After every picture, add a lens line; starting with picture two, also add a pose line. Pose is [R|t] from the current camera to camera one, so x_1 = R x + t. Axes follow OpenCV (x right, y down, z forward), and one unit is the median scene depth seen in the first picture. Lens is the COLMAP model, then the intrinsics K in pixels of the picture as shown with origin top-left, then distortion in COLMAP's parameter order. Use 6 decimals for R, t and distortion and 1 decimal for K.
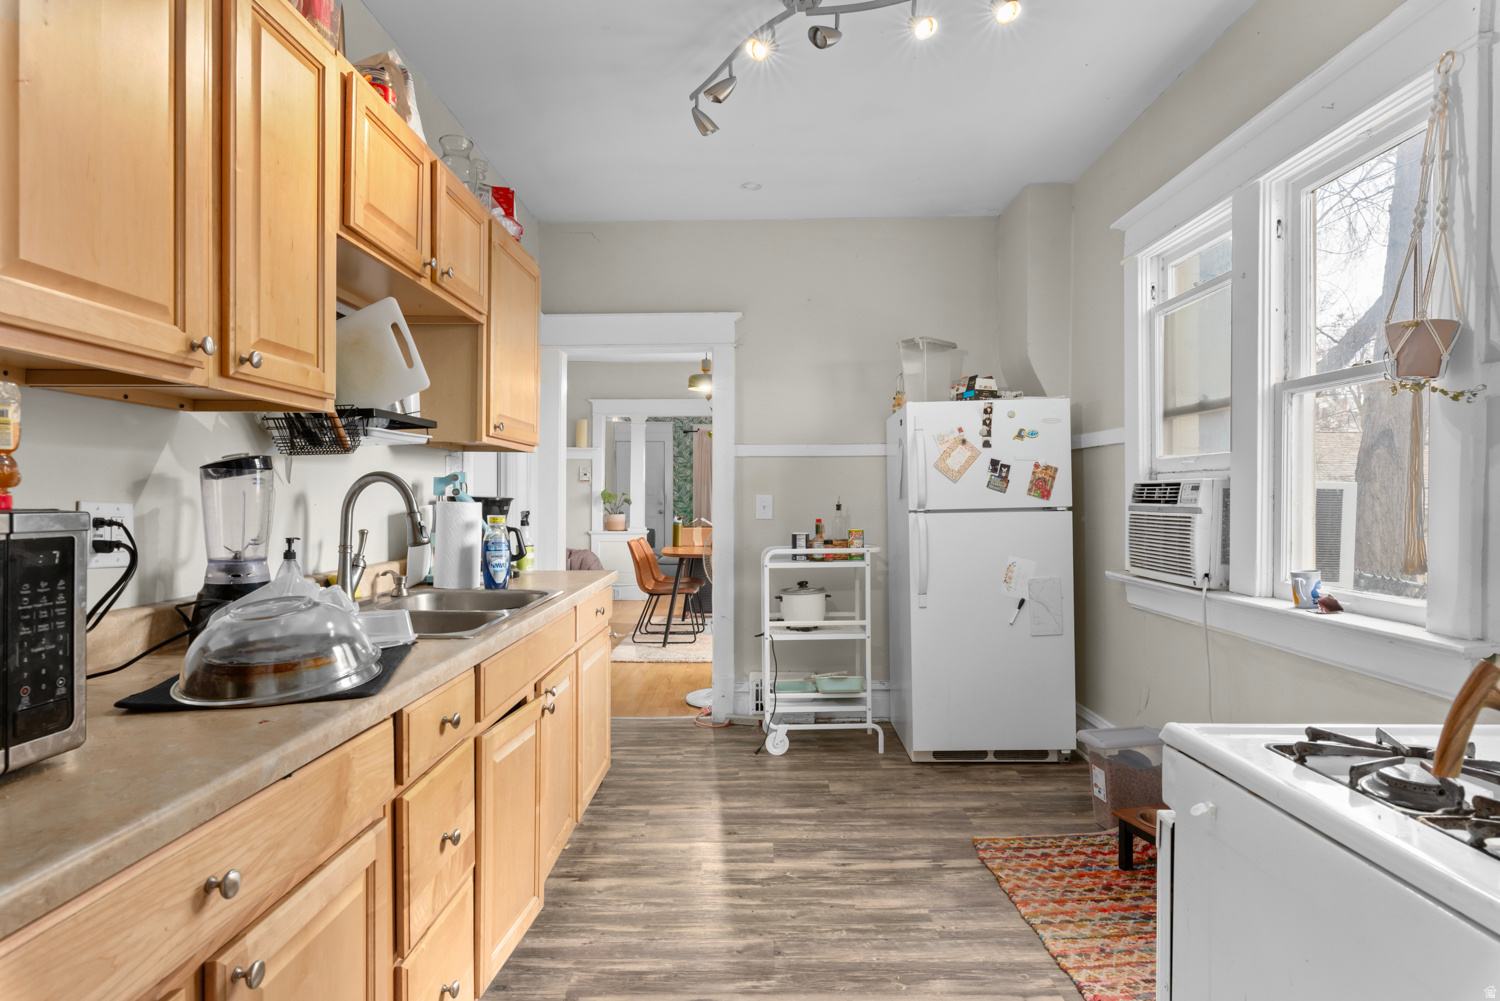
lens RADIAL K [[824.5, 0, 751.2], [0, 824.5, 494.6], [0, 0, 1]] dist [-0.000243, 0.000002]
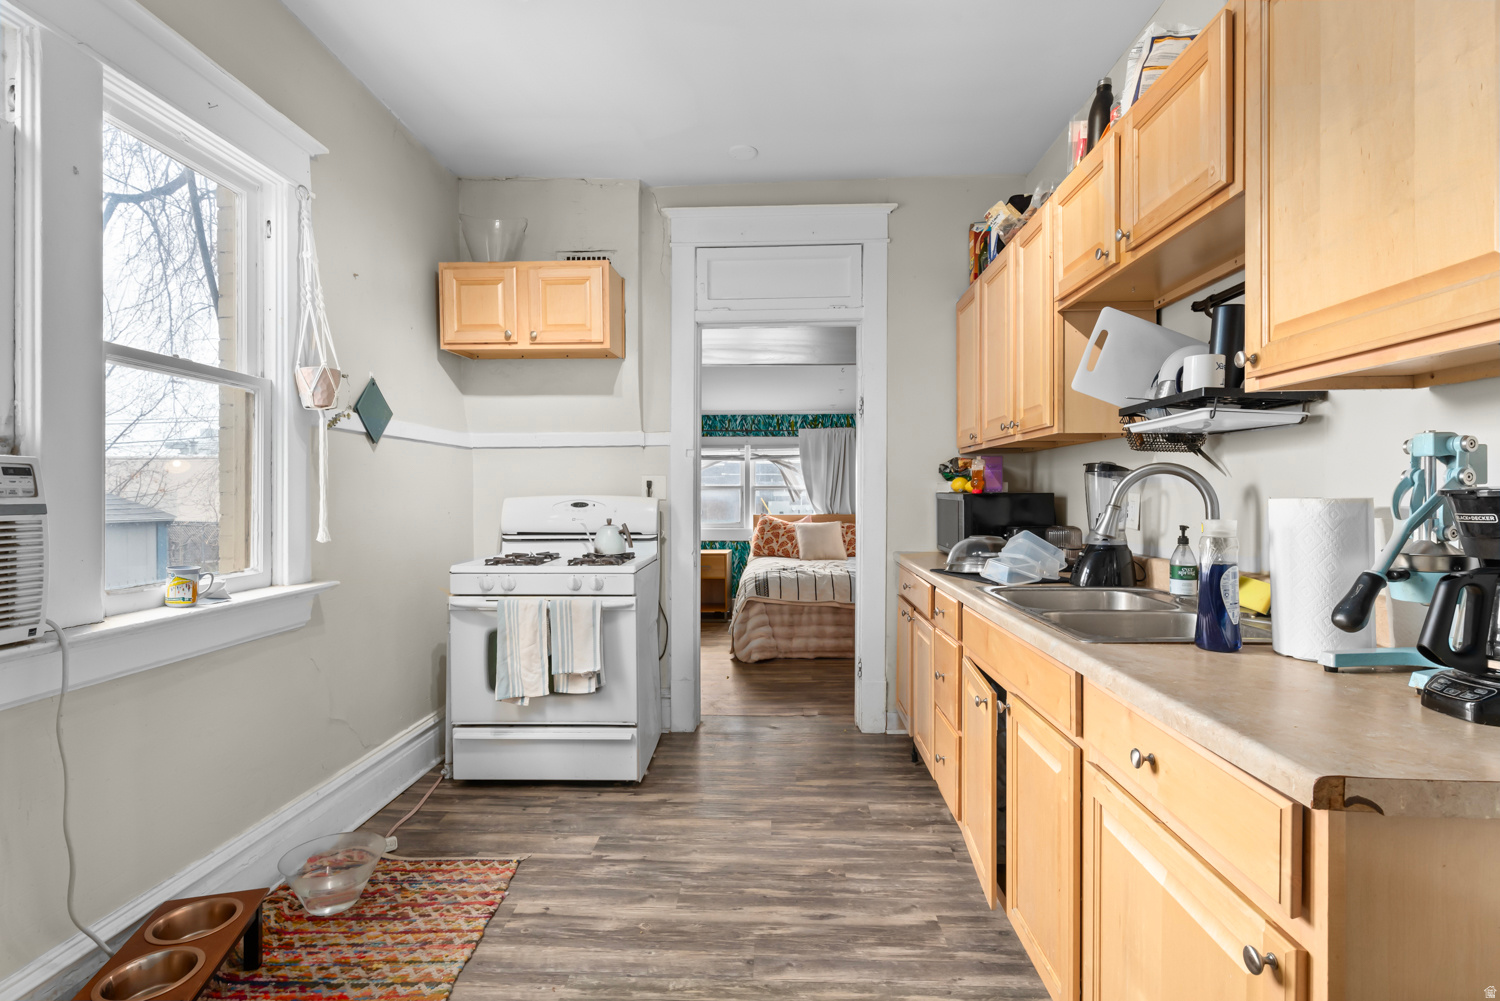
lens RADIAL K [[735.1, 0, 750.8], [0, 735.1, 496.9], [0, 0, 1]] dist [0.000430, 0.000059]
pose [[-0.999594, -0.001835, 0.028424, 0.007540], [-0.001705, 0.999988, 0.004611, 0.008147], [-0.028433, 0.004561, -0.999585, 1.836351]]
